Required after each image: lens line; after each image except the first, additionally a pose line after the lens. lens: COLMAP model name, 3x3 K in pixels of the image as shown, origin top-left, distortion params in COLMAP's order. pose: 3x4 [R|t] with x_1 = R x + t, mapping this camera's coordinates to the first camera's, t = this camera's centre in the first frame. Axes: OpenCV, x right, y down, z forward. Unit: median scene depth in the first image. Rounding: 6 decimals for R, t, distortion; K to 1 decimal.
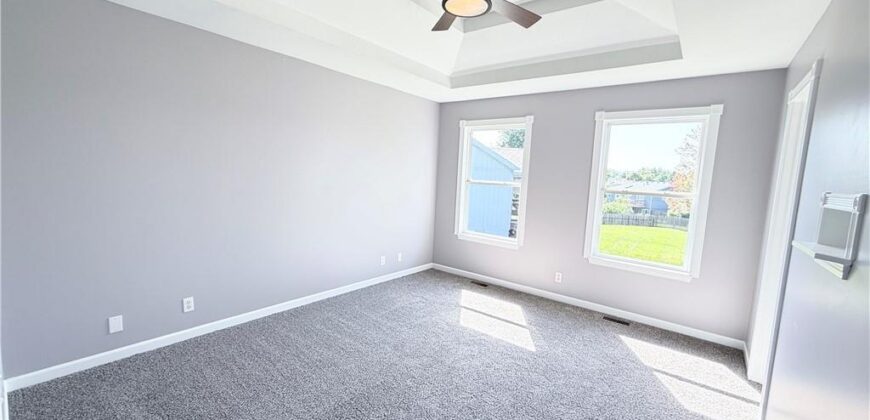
lens RADIAL K [[346.9, 0, 432.5], [0, 346.9, 209.3], [0, 0, 1]] dist [-0.000529, 0.000134]
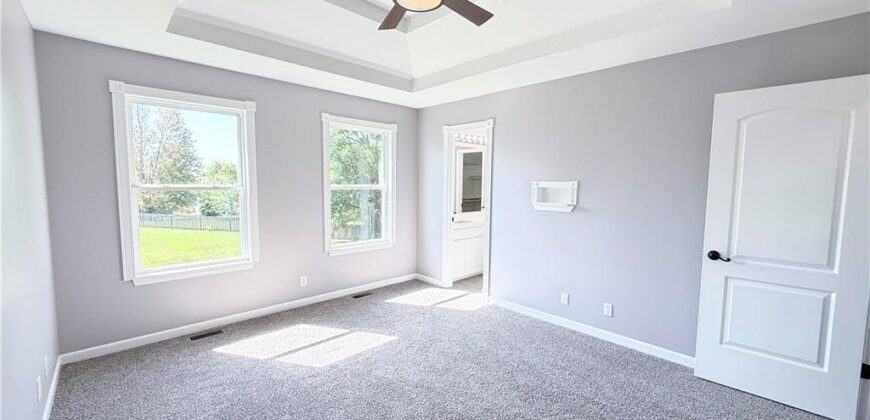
lens RADIAL K [[346.9, 0, 432.5], [0, 346.9, 209.3], [0, 0, 1]] dist [-0.000529, 0.000134]
pose [[0.138267, -0.127401, 0.982167, -0.555241], [0.097358, 0.988637, 0.114534, -0.081488], [-0.985598, 0.079786, 0.149100, 0.546227]]
